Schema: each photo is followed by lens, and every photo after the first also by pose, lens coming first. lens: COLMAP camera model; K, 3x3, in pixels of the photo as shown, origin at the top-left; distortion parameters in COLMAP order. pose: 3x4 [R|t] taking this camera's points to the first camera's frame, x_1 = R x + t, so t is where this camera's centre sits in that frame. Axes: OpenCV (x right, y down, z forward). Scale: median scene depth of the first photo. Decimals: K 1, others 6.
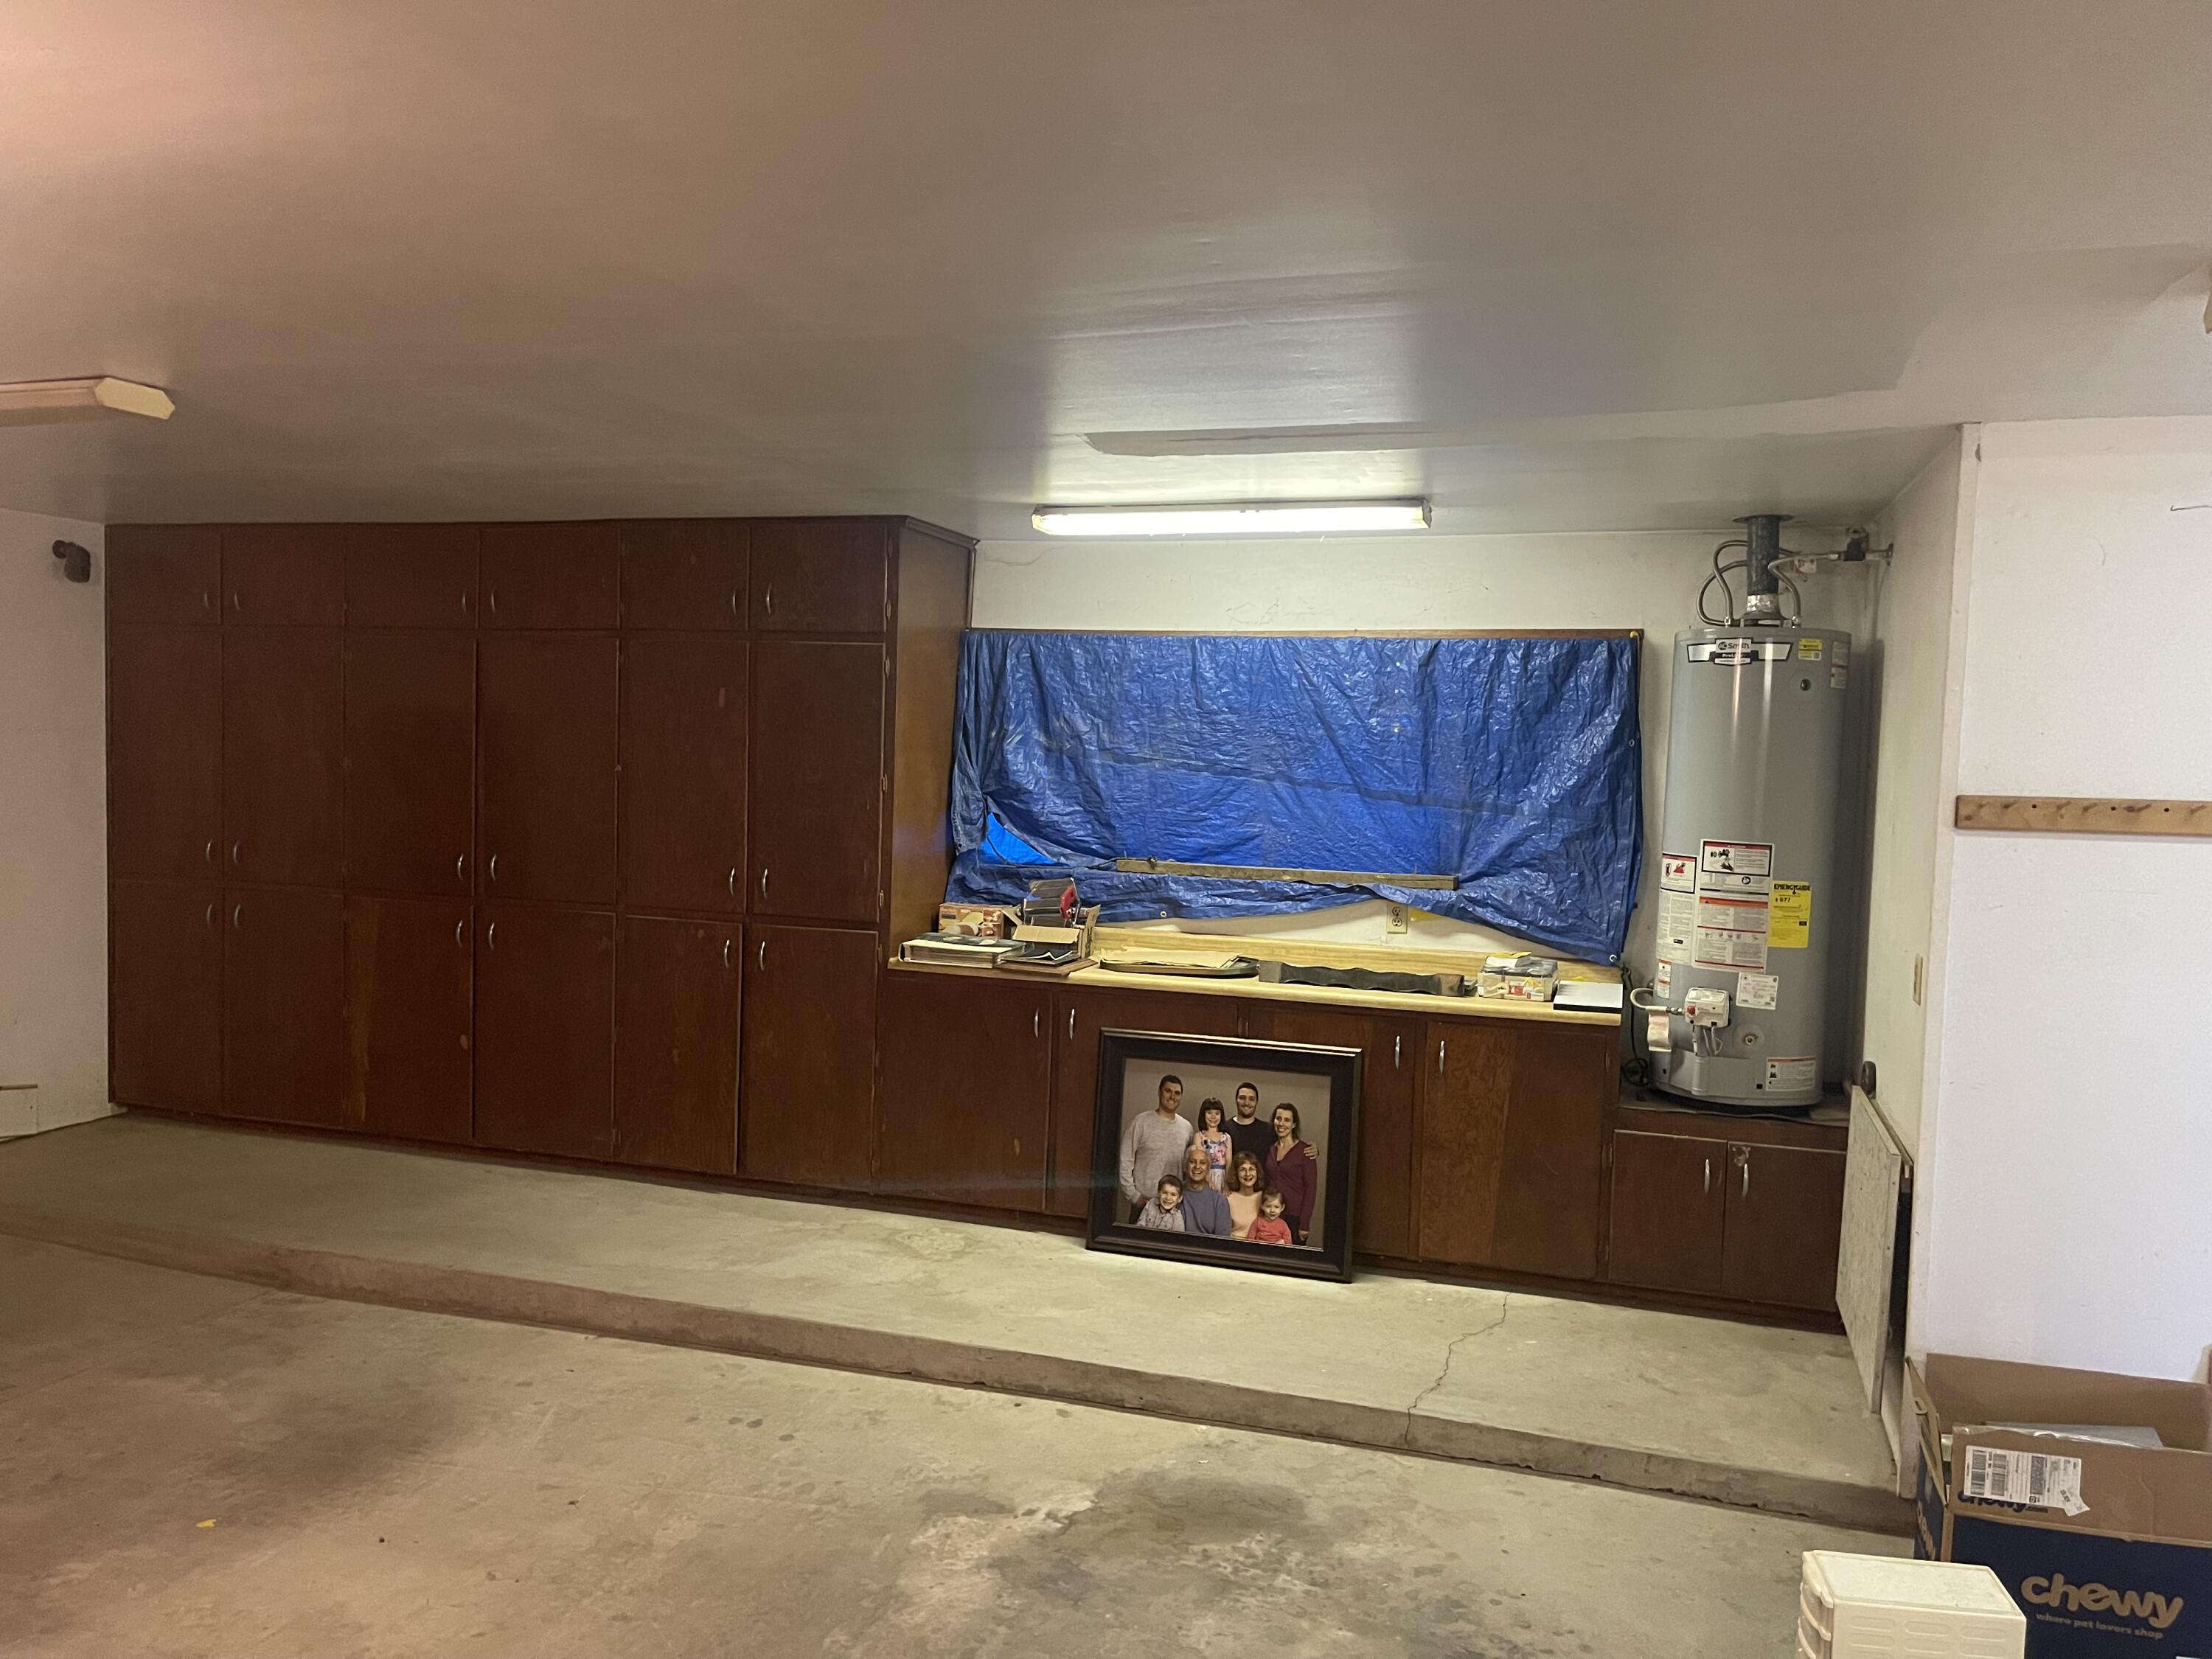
lens RADIAL K [[1668.3, 0, 1106.0], [0, 1668.3, 834.4], [0, 0, 1]] dist [0.068289, -0.065825]
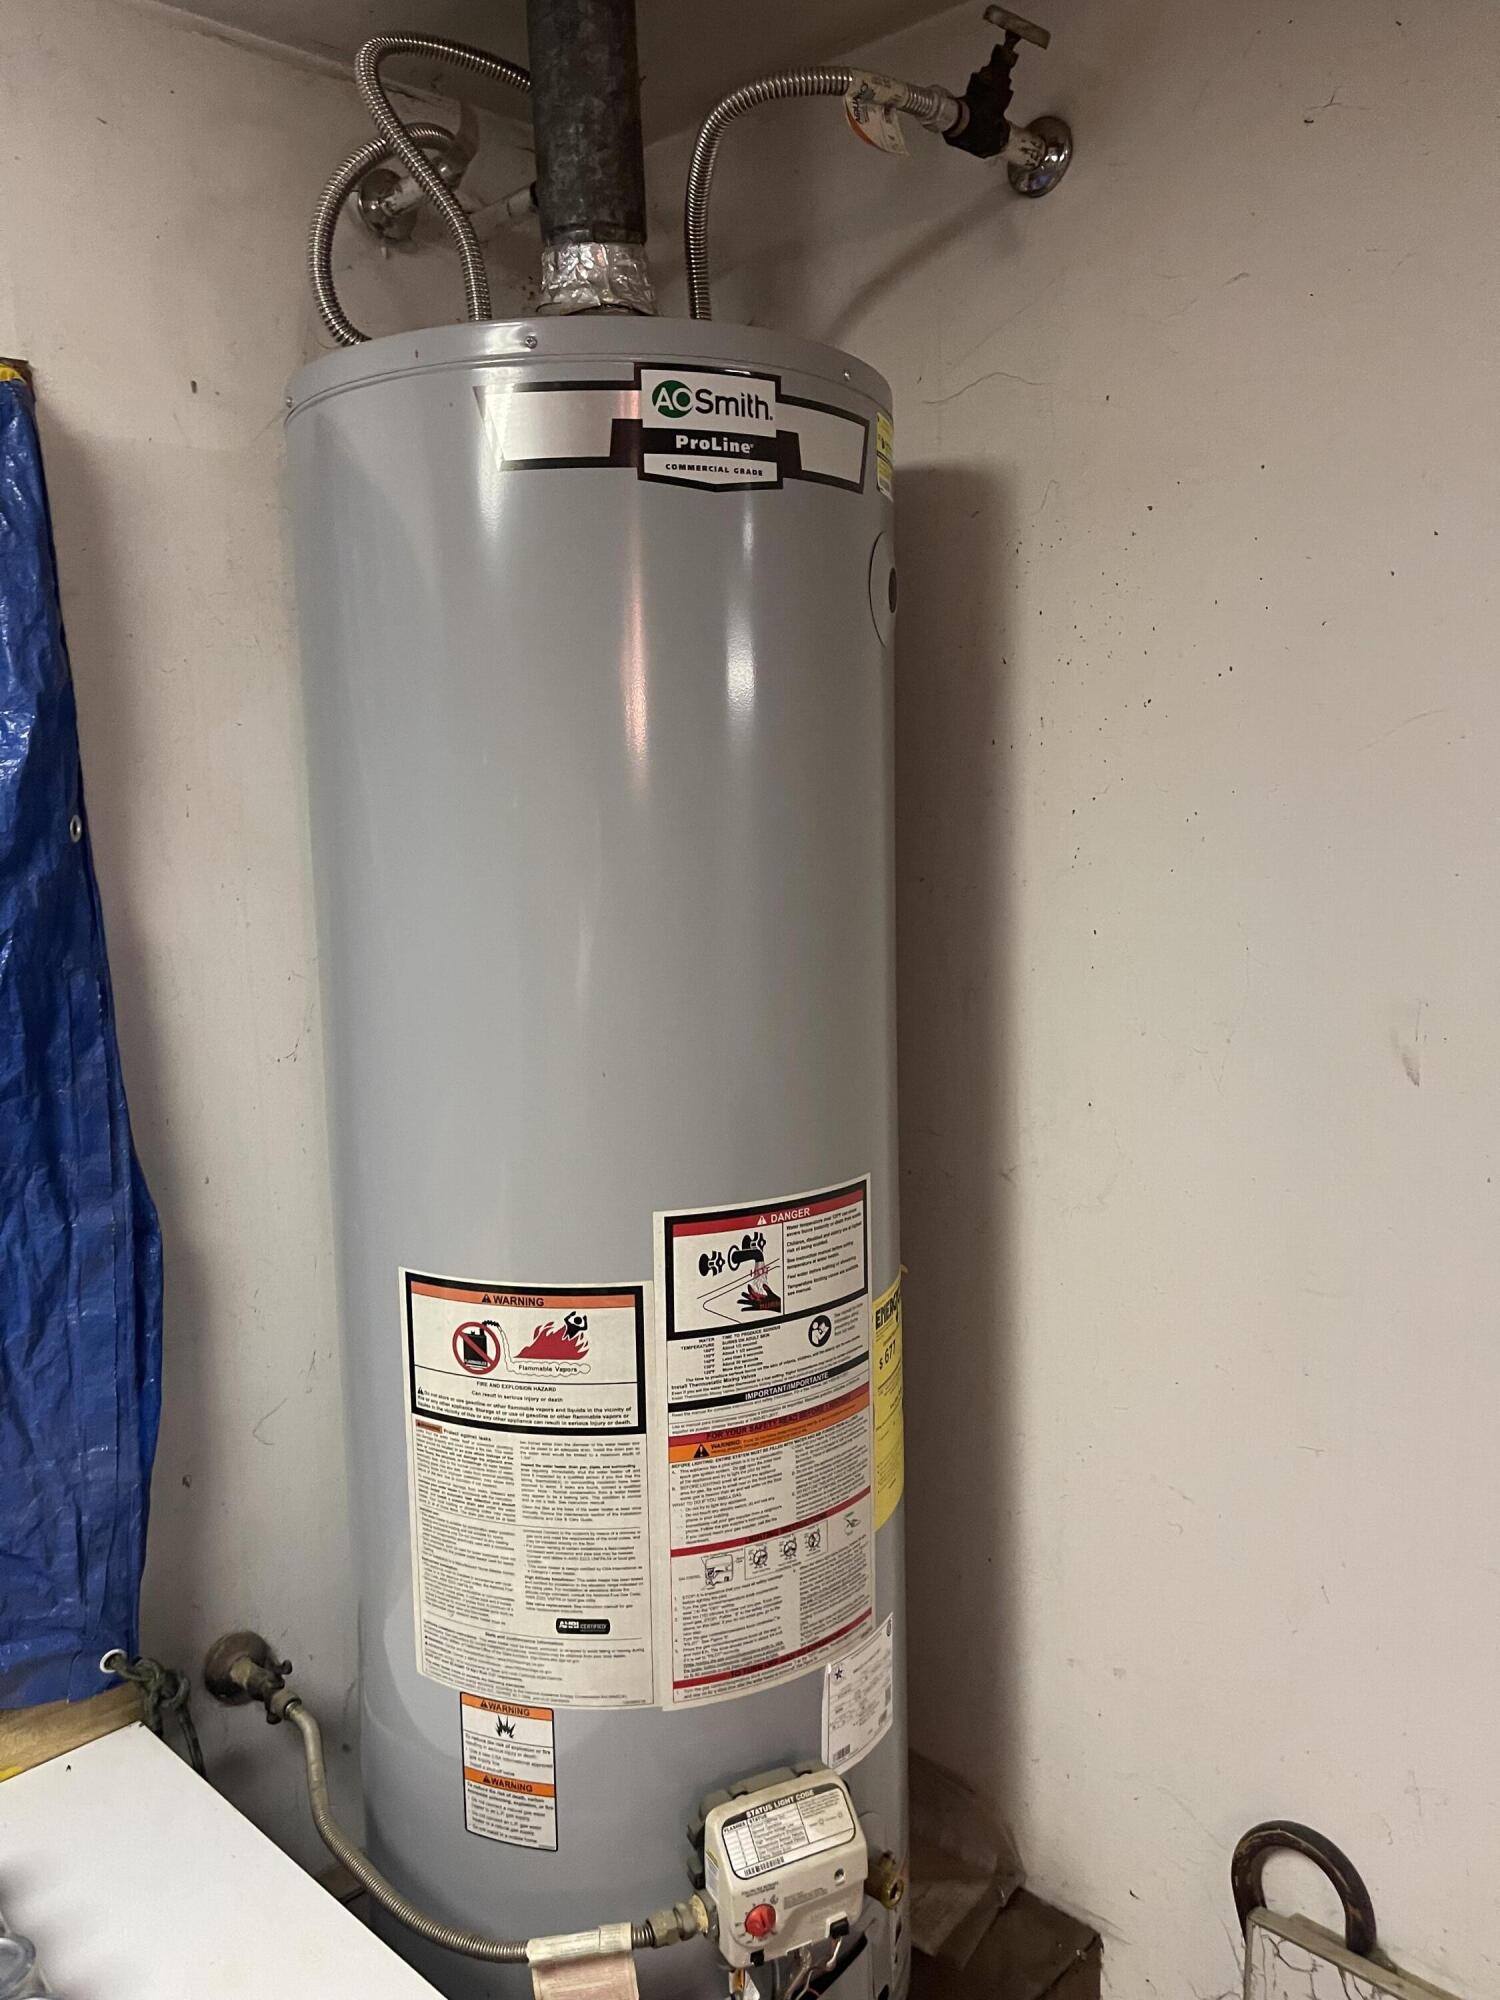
lens RADIAL K [[1508.4, 0, 754.2], [0, 1508.4, 1006.1], [0, 0, 1]] dist [0.068289, -0.065825]
pose [[0.451819, -0.159273, 0.877776, 0.172005], [0.080836, 0.987195, 0.137518, -0.056665], [-0.888439, 0.008823, 0.458909, 0.889403]]
